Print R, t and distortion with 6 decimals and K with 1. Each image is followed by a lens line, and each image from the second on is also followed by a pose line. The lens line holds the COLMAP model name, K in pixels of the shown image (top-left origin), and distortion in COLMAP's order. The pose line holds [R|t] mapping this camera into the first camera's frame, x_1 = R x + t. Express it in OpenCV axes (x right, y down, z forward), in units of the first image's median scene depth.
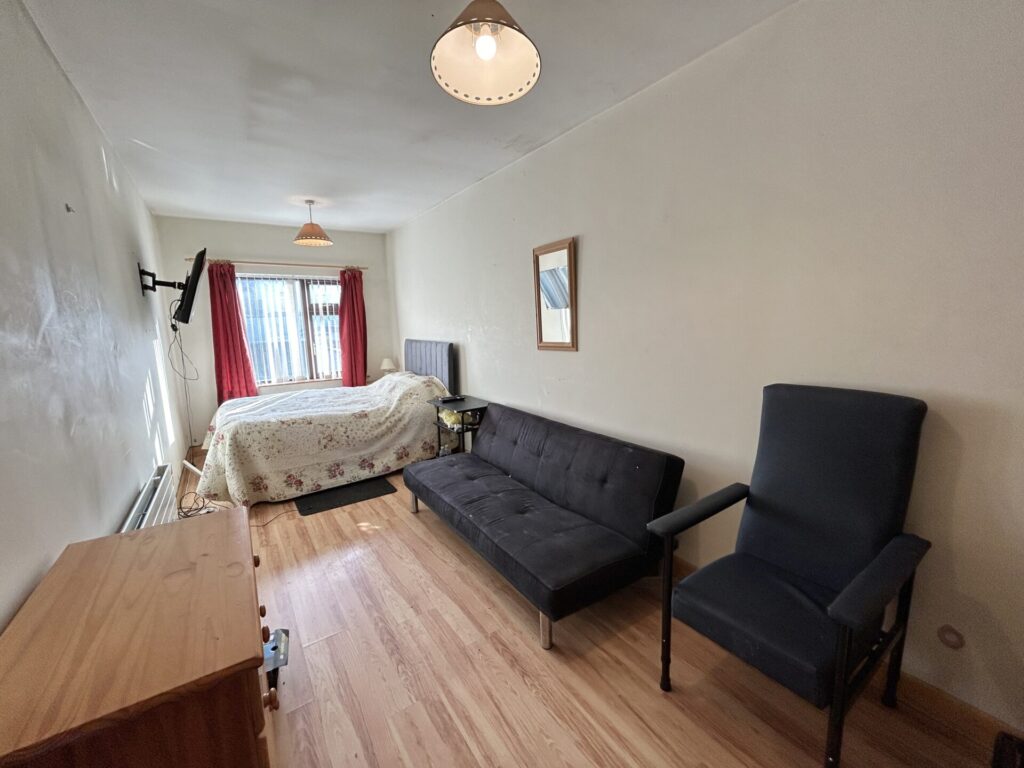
lens RADIAL K [[412.9, 0, 510.0], [0, 412.9, 384.2], [0, 0, 1]] dist [-0.000375, -0.000024]
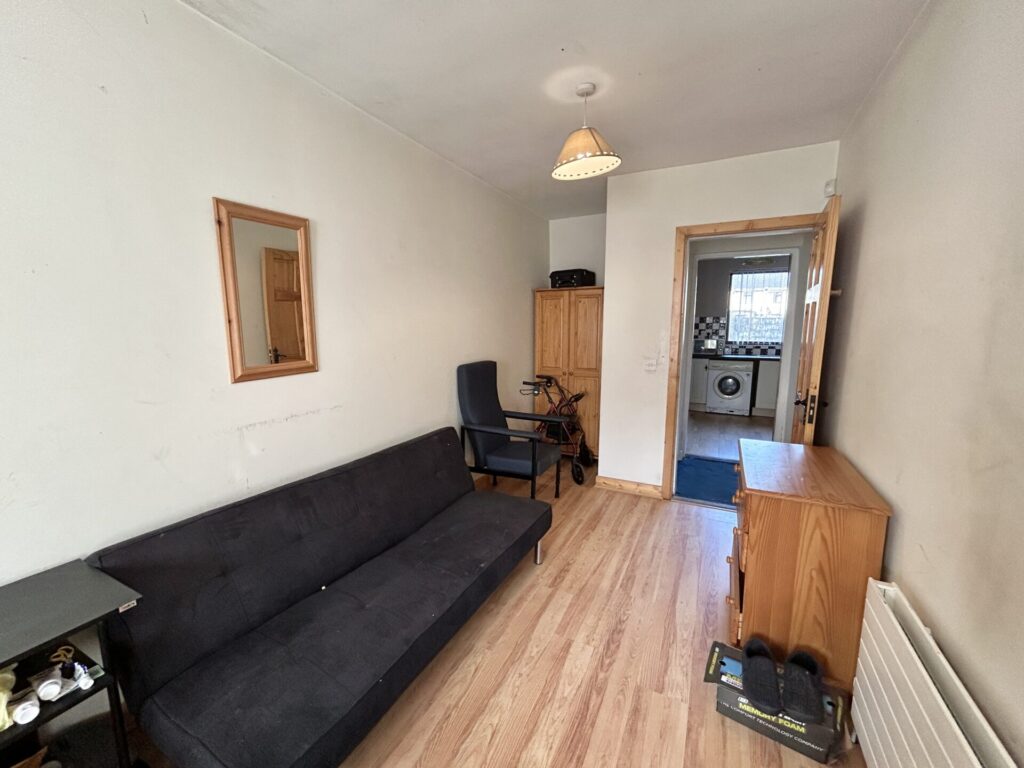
lens RADIAL K [[412.9, 0, 510.0], [0, 412.9, 384.2], [0, 0, 1]] dist [-0.000375, -0.000024]
pose [[-0.473283, -0.103649, 0.874792, -0.989314], [0.147271, 0.969768, 0.194579, -0.225816], [-0.868513, 0.220922, -0.443710, 1.524548]]
